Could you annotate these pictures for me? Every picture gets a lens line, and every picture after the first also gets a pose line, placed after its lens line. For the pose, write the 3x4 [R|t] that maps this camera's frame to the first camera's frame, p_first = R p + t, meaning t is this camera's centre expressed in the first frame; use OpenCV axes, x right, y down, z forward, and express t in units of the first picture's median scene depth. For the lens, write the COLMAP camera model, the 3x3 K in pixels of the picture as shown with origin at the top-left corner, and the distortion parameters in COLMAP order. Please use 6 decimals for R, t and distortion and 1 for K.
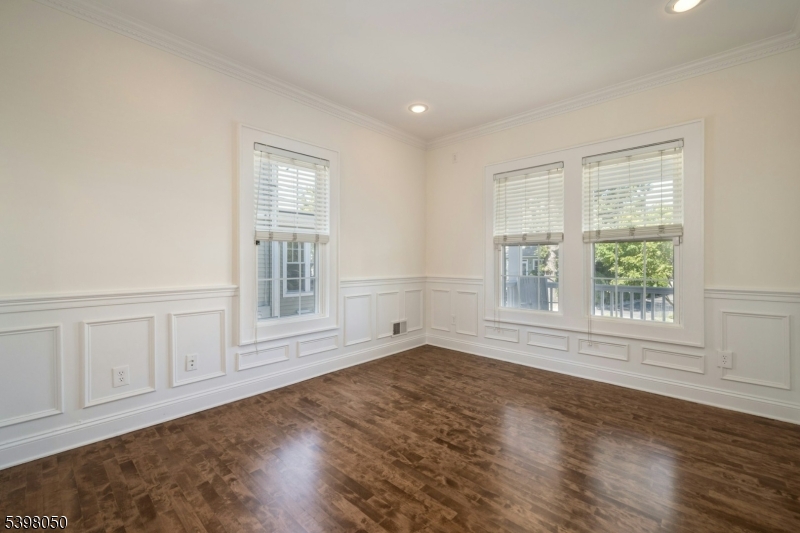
lens RADIAL K [[340.4, 0, 410.4], [0, 340.4, 268.3], [0, 0, 1]] dist [0.000539, 0.000378]
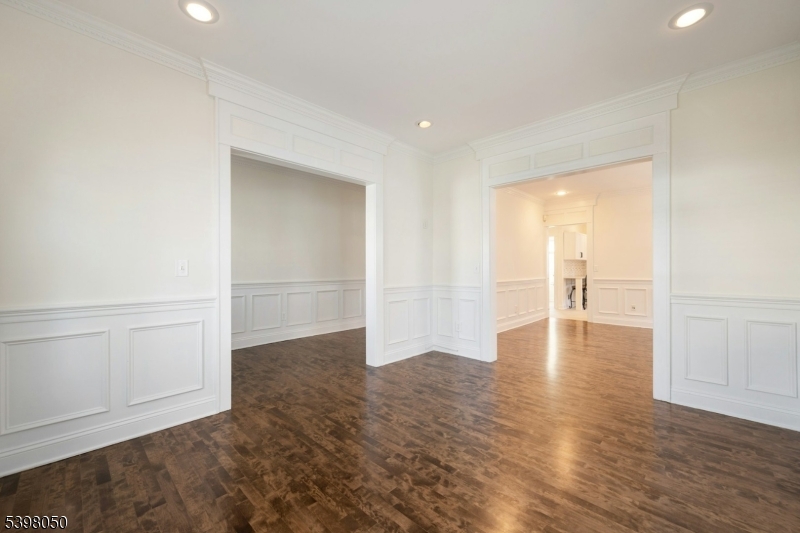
lens RADIAL K [[340.4, 0, 410.4], [0, 340.4, 268.3], [0, 0, 1]] dist [0.000539, 0.000378]
pose [[-0.999807, 0.001881, 0.019540, 0.176309], [0.002320, 0.999745, 0.022467, -0.049042], [-0.019493, 0.022508, -0.999557, 1.978420]]
